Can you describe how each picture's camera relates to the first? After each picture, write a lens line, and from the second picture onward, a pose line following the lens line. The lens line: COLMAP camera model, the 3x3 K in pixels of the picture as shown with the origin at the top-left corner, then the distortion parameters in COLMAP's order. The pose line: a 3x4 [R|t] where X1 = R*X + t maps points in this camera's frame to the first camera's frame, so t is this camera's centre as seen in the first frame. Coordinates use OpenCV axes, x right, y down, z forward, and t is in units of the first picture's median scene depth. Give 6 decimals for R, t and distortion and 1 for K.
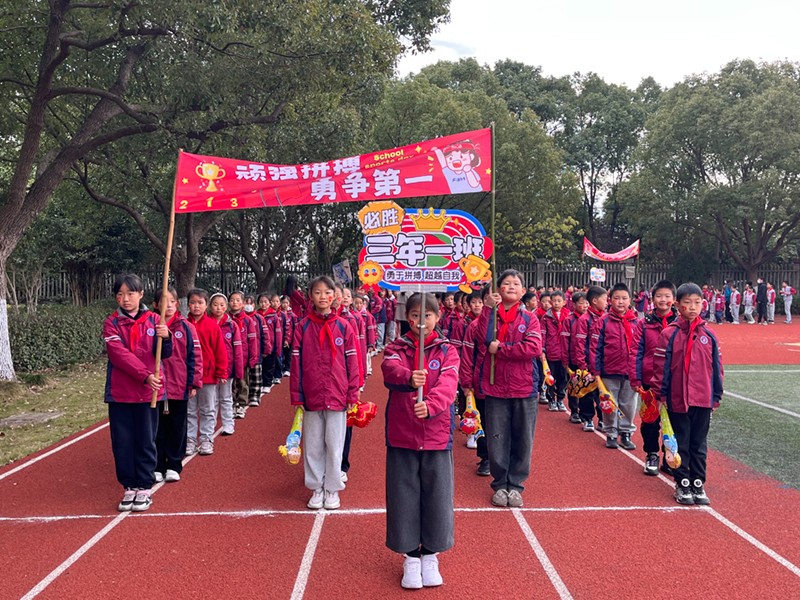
lens RADIAL K [[739.5, 0, 404.1], [0, 739.5, 301.3], [0, 0, 1]] dist [0.046892, -0.024629]
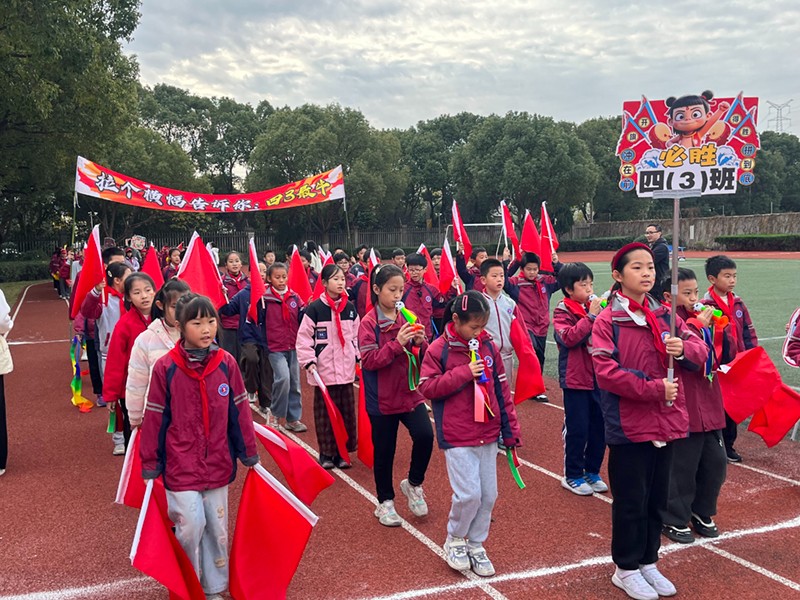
lens RADIAL K [[793.2, 0, 394.1], [0, 793.2, 298.9], [0, 0, 1]] dist [0.092938, -0.146039]
pose [[0.926342, -0.053430, 0.372876, -0.042589], [0.034591, 0.997773, 0.057036, 0.006636], [-0.375093, -0.039936, 0.926127, -0.577124]]
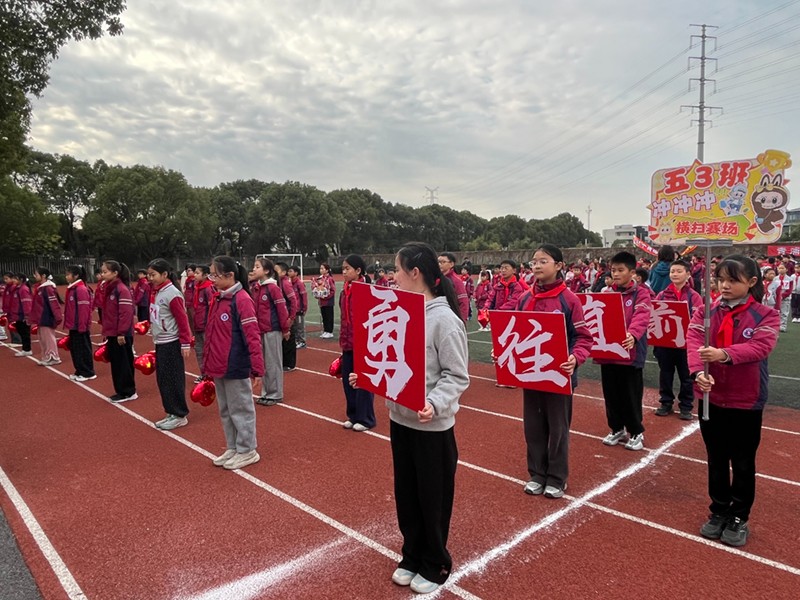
lens RADIAL K [[520.2, 0, 397.3], [0, 520.2, 302.4], [0, 0, 1]] dist [-0.002070, 0.003633]
pose [[0.717999, -0.065969, 0.692911, -0.080204], [0.030610, 0.997528, 0.063253, 0.007312], [-0.695371, -0.024205, 0.718244, -0.530477]]
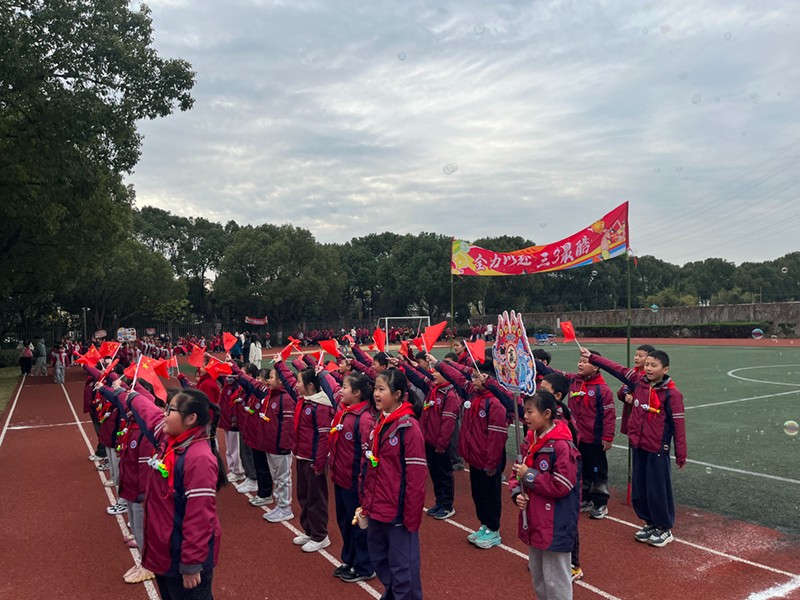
lens RADIAL K [[612.1, 0, 399.3], [0, 612.1, 307.0], [0, 0, 1]] dist [0.088467, -0.109583]
pose [[0.877836, -0.012171, 0.478807, -0.047099], [0.038411, 0.998246, -0.045049, 0.001003], [-0.477419, 0.057937, 0.876763, -0.556676]]
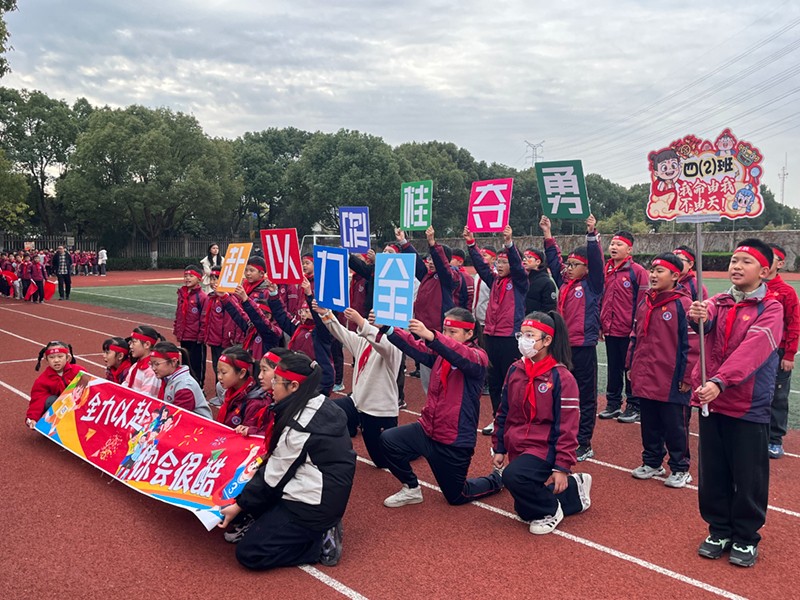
lens RADIAL K [[739.5, 0, 404.1], [0, 739.5, 301.3], [0, 0, 1]] dist [0.046892, -0.024629]
pose [[0.782917, -0.045562, 0.620455, -0.081655], [0.014676, 0.998390, 0.054797, 0.006304], [-0.621953, -0.033795, 0.782325, -0.472402]]
